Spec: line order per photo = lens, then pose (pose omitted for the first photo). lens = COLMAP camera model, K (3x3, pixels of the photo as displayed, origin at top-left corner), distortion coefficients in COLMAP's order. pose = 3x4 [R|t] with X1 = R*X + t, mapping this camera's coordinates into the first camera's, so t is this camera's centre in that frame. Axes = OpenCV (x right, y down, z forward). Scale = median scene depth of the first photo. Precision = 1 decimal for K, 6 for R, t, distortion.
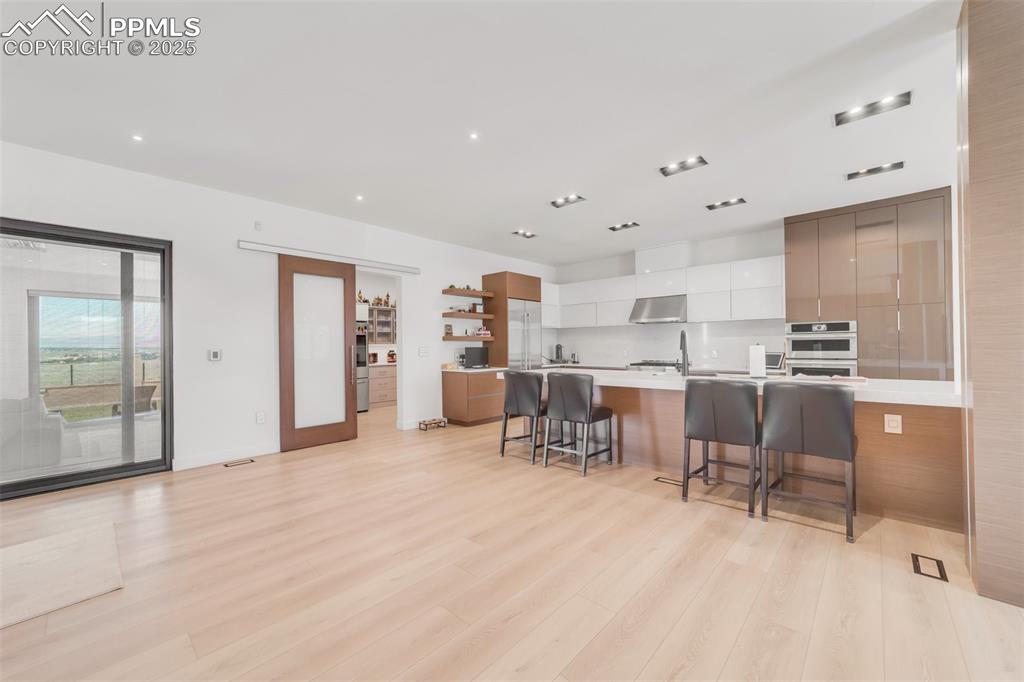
lens RADIAL K [[396.8, 0, 505.1], [0, 396.8, 341.5], [0, 0, 1]] dist [-0.010602, 0.004153]
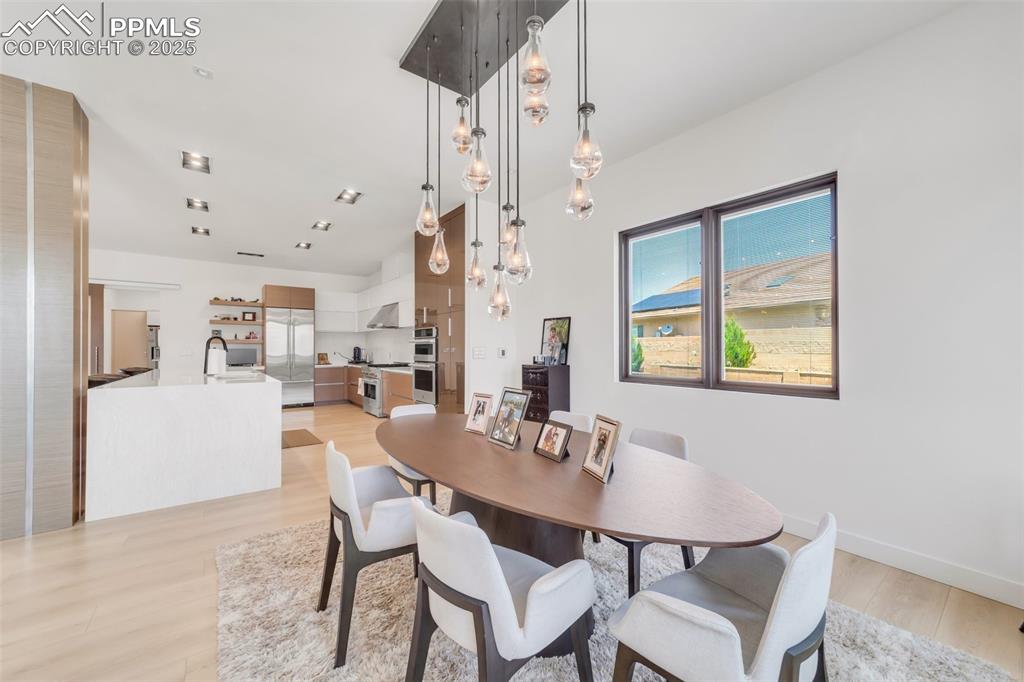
lens RADIAL K [[396.8, 0, 500.4], [0, 396.8, 347.4], [0, 0, 1]] dist [-0.010602, 0.004153]
pose [[0.979477, 0.009759, -0.201317, 1.077760], [-0.008203, 0.999930, 0.008561, -0.006260], [0.201387, -0.006734, 0.979489, -0.023978]]
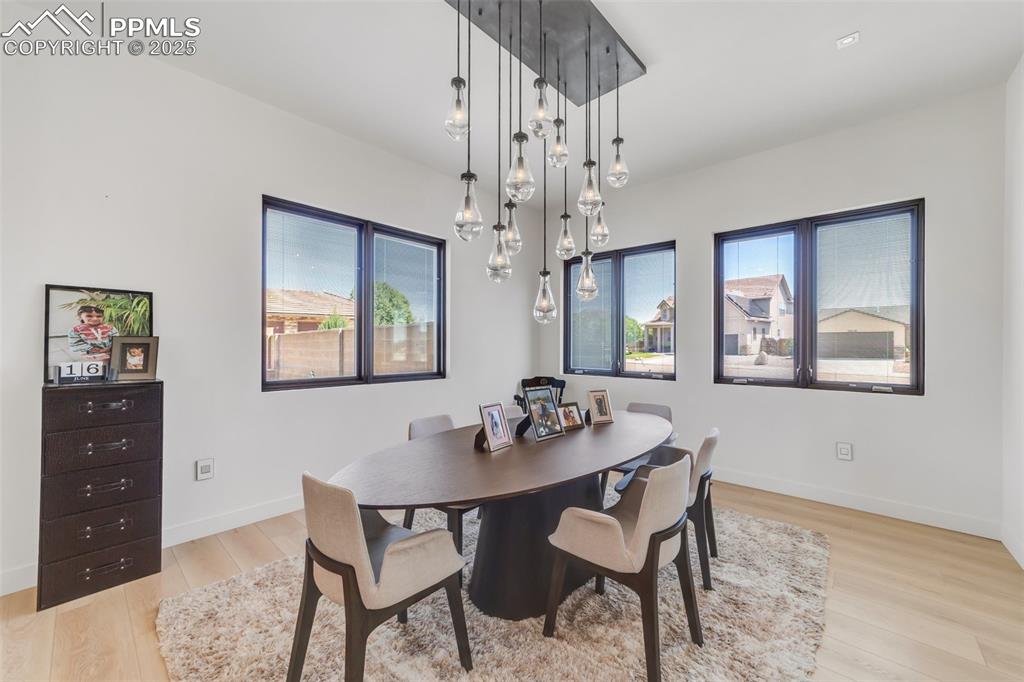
lens RADIAL K [[396.8, 0, 517.5], [0, 396.8, 350.6], [0, 0, 1]] dist [-0.010602, 0.004153]
pose [[-0.010046, -0.001843, 0.999948, 0.650375], [-0.013954, 0.999901, 0.001703, -0.002461], [-0.999852, -0.013936, -0.010070, 0.332461]]
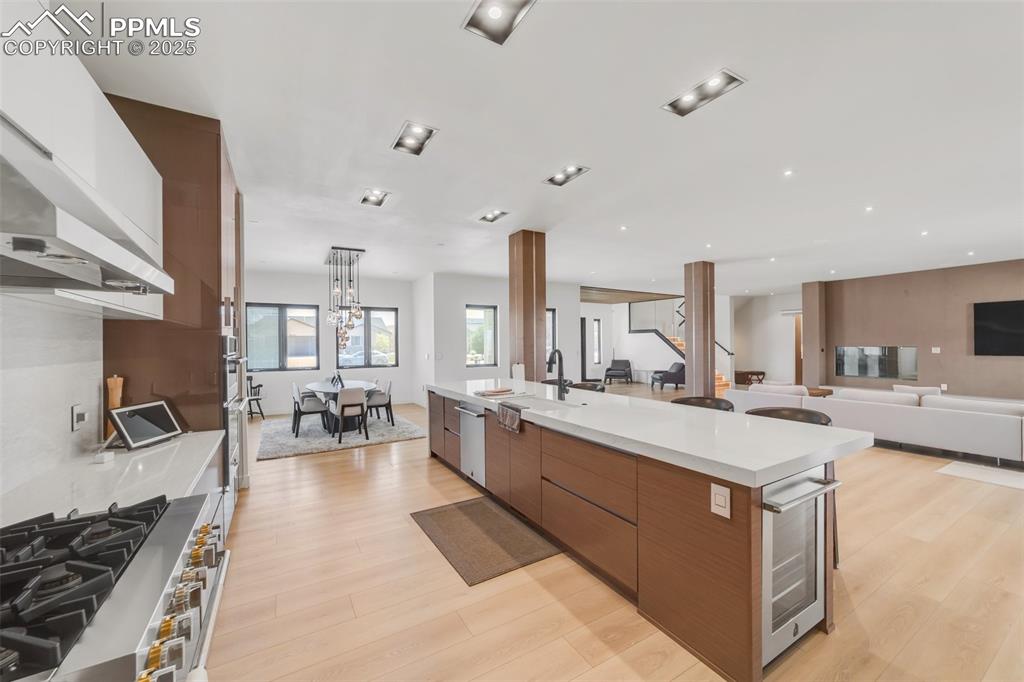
lens RADIAL K [[396.8, 0, 506.2], [0, 396.8, 339.2], [0, 0, 1]] dist [-0.010602, 0.004153]
pose [[-0.953093, 0.022695, 0.301826, 0.206538], [0.016293, 0.999586, -0.023712, -0.021213], [-0.302239, -0.017682, -0.953068, 1.260995]]
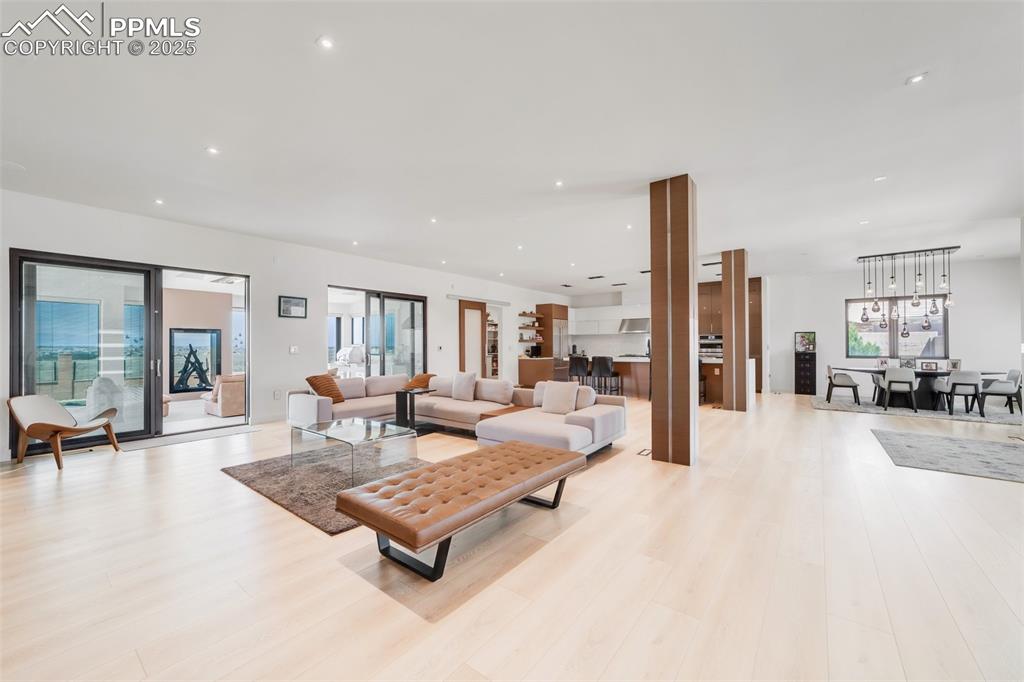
lens RADIAL K [[396.8, 0, 508.2], [0, 396.8, 340.7], [0, 0, 1]] dist [-0.010602, 0.004153]
pose [[0.995978, 0.008120, 0.089225, -0.403092], [-0.007636, 0.999954, -0.005768, 0.002116], [-0.089268, 0.005063, 0.995995, -0.865210]]
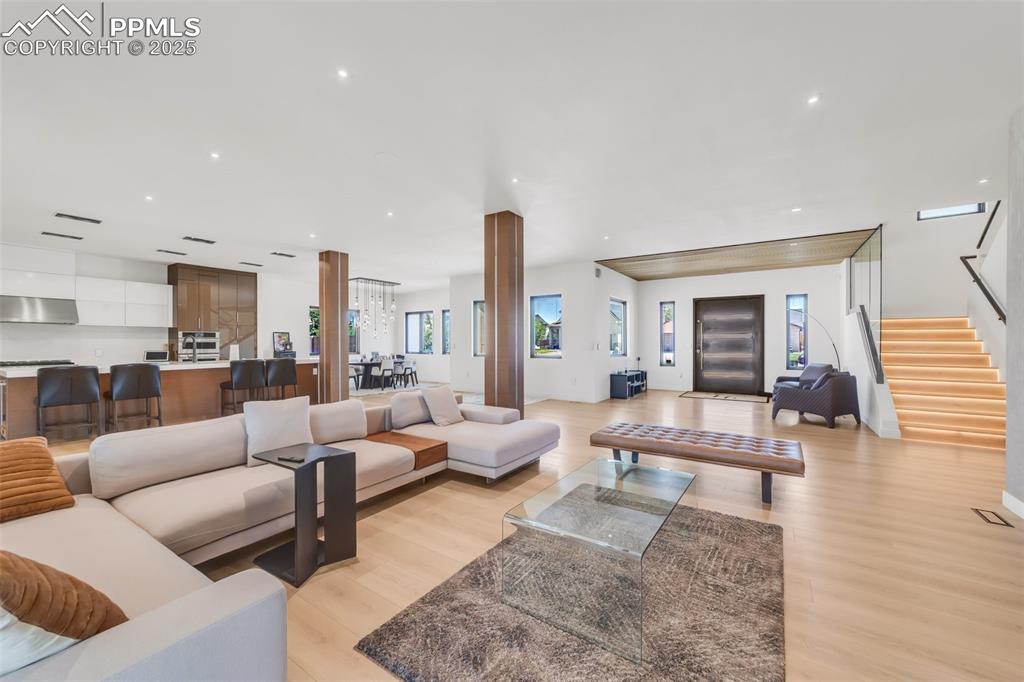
lens RADIAL K [[396.8, 0, 516.5], [0, 396.8, 342.6], [0, 0, 1]] dist [-0.010602, 0.004153]
pose [[-0.161325, 0.014083, 0.986801, -0.944932], [-0.004846, 0.999875, -0.015062, 0.013734], [-0.986889, -0.007212, -0.161236, -0.050091]]
